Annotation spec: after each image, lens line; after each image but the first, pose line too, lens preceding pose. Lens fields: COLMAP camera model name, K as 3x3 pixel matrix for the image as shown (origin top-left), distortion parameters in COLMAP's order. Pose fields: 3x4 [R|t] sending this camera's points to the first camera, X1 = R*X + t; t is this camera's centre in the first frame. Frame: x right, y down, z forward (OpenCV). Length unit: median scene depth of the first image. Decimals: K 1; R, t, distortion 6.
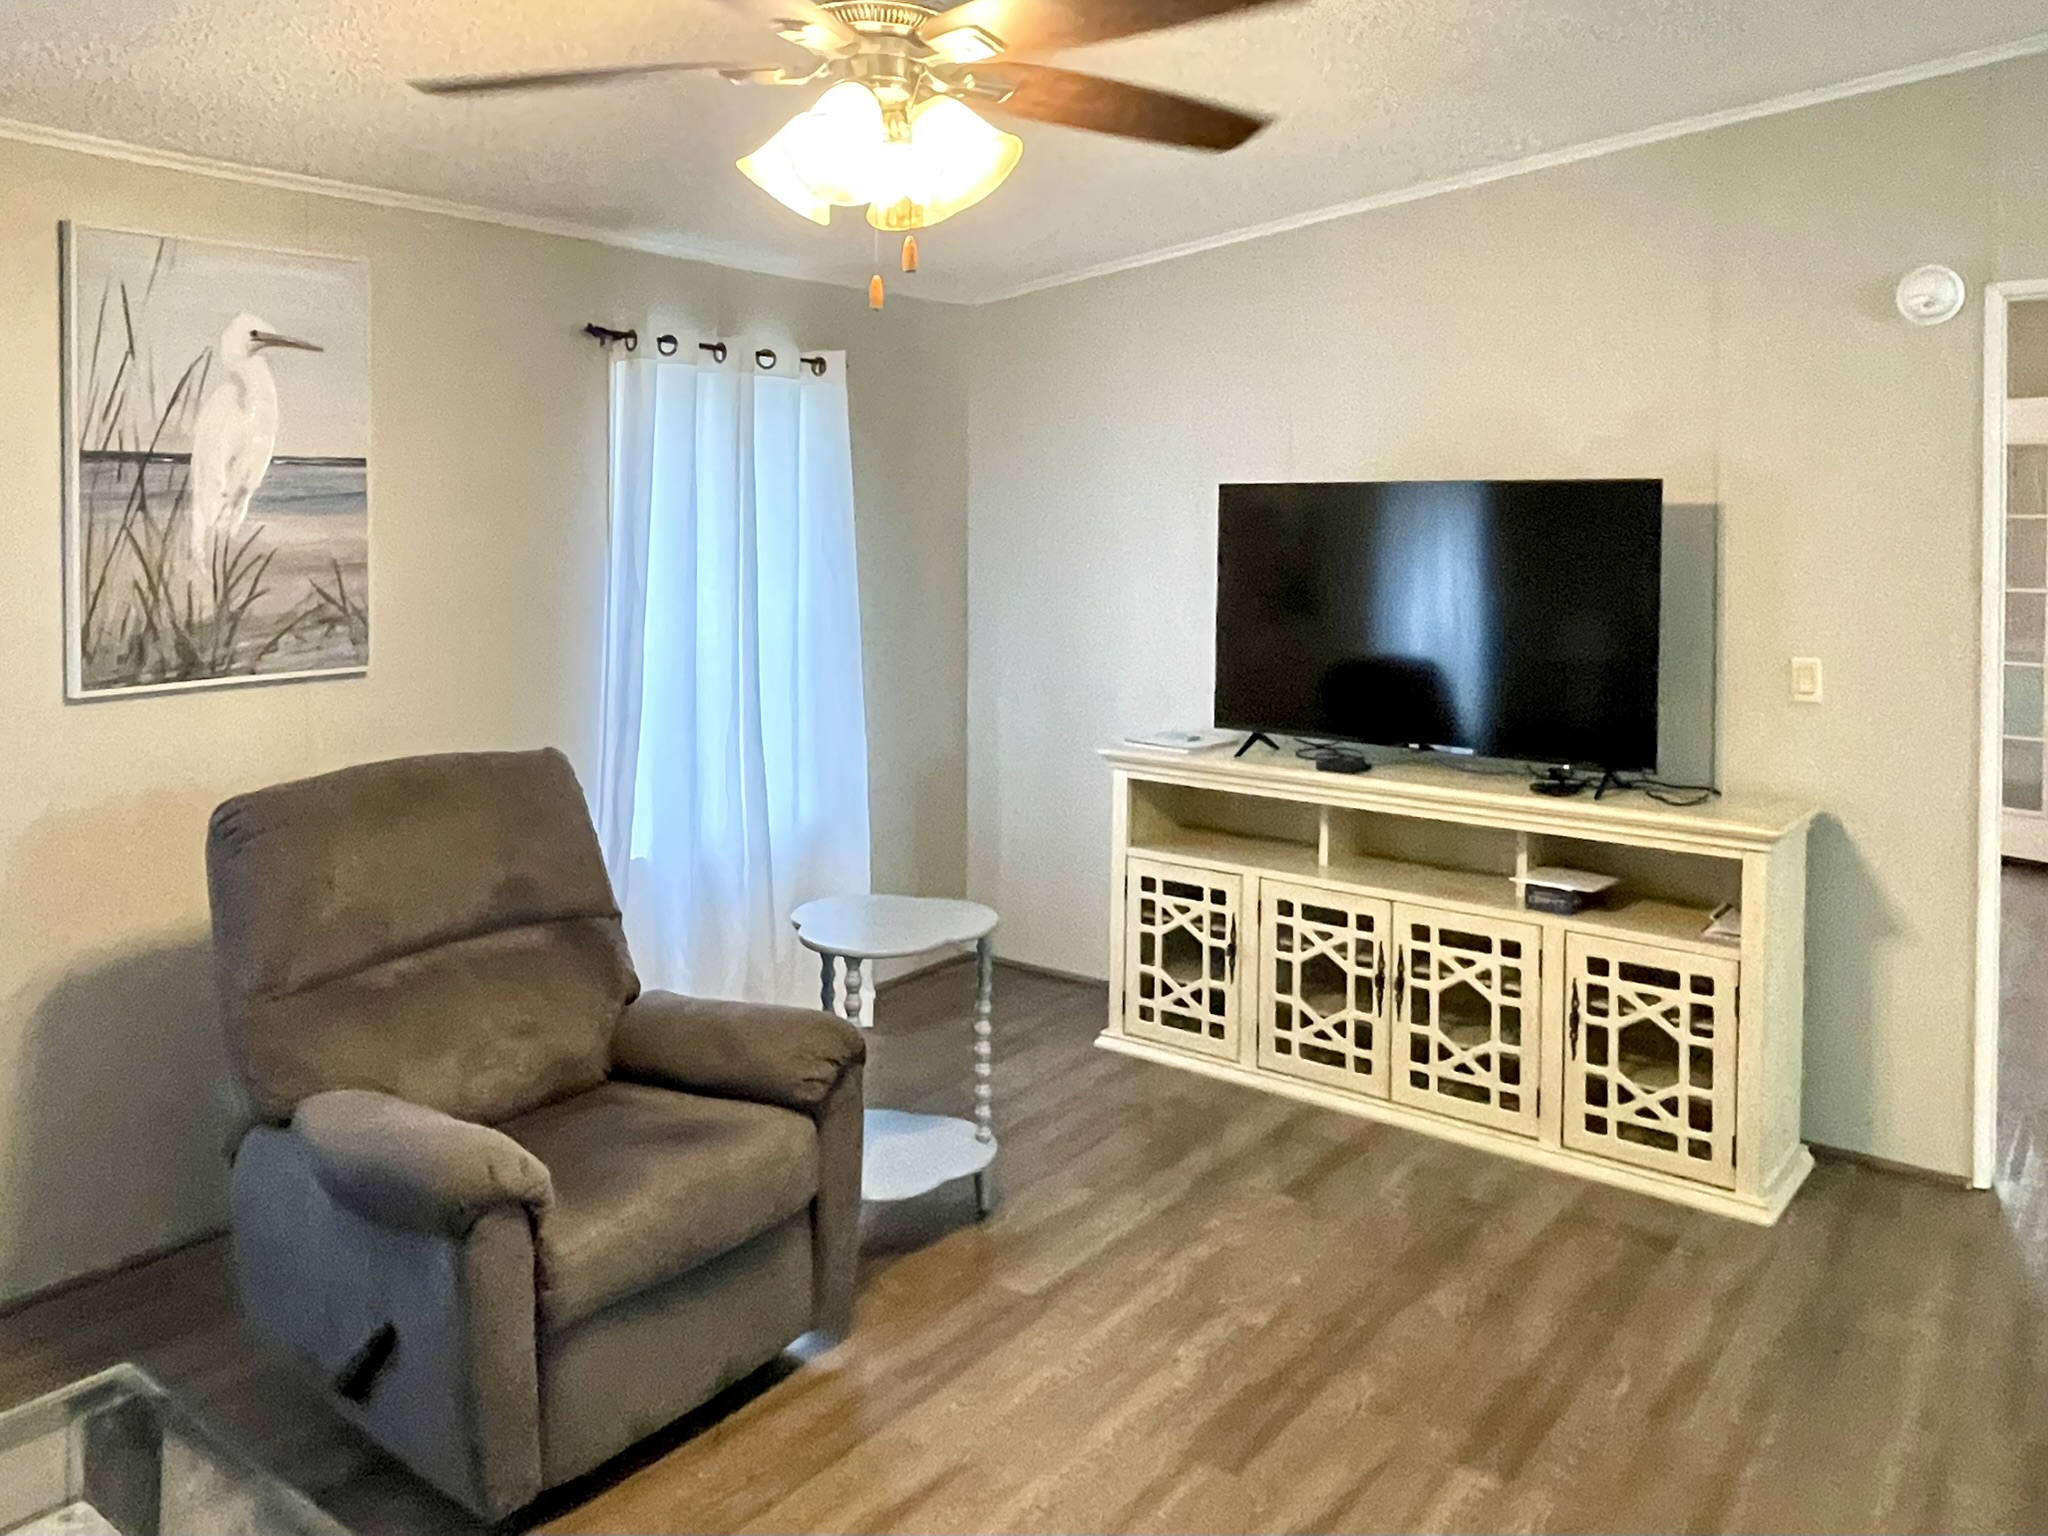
lens RADIAL K [[1525.4, 0, 1005.0], [0, 1525.4, 547.9], [0, 0, 1]] dist [-0.013430, -0.008576]
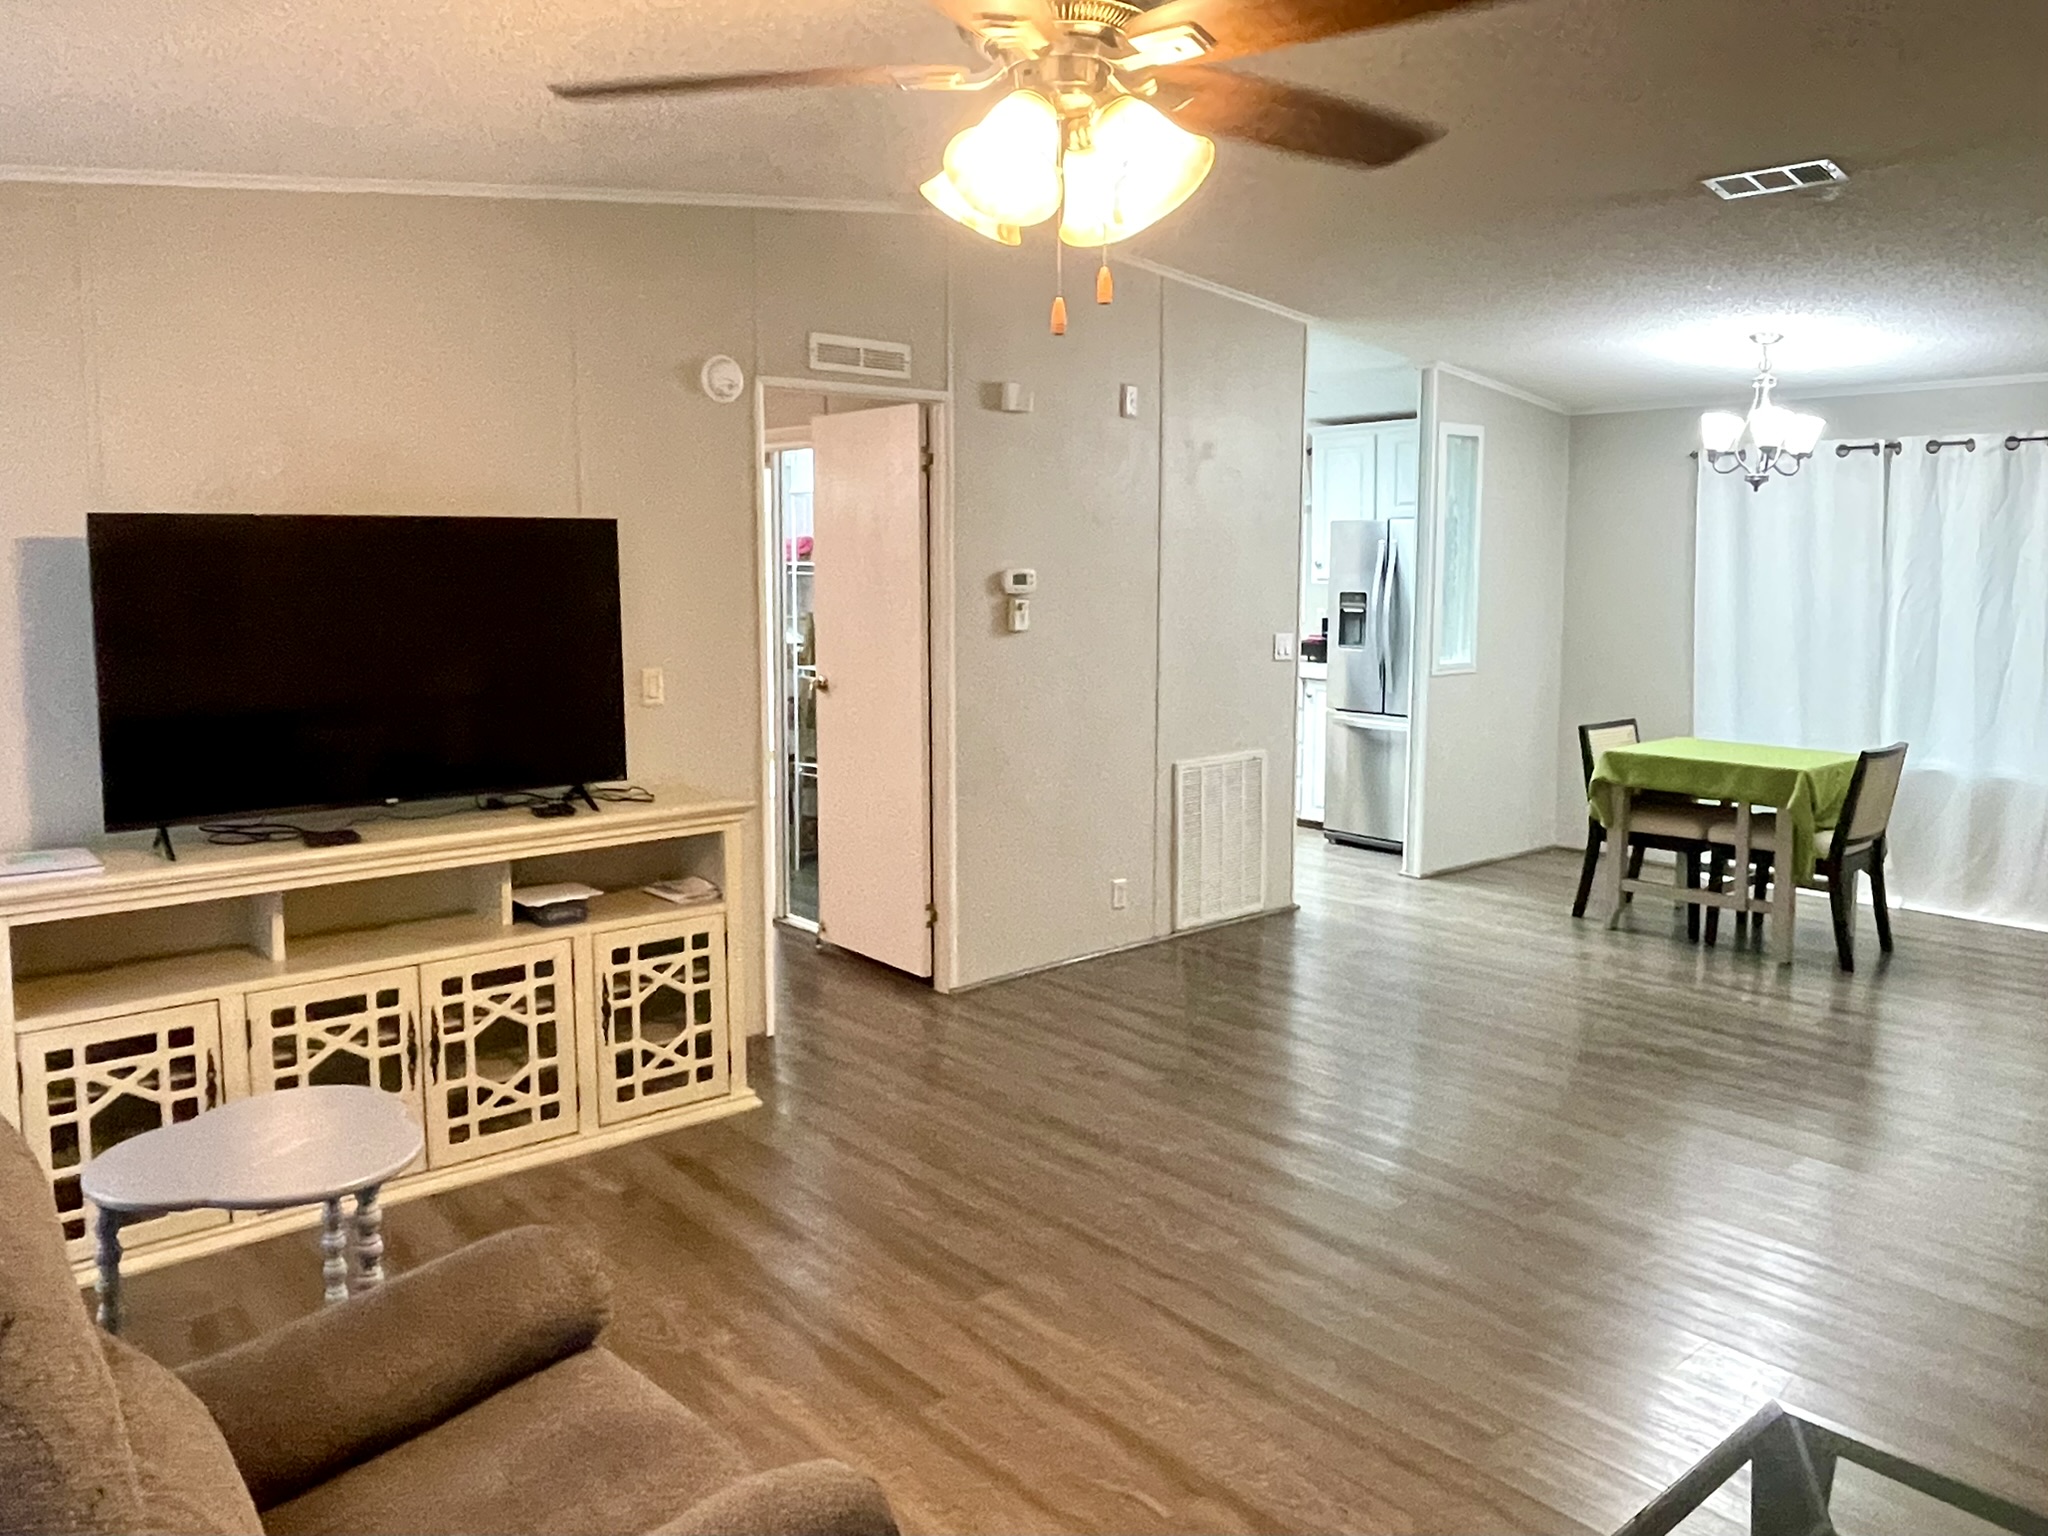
lens RADIAL K [[1488.1, 0, 971.4], [0, 1488.1, 722.7], [0, 0, 1]] dist [0.035707, -0.053685]
pose [[0.224376, -0.114576, 0.967744, -0.615076], [0.030665, 0.993402, 0.110504, -0.009599], [-0.974020, 0.004881, 0.226409, 0.512266]]
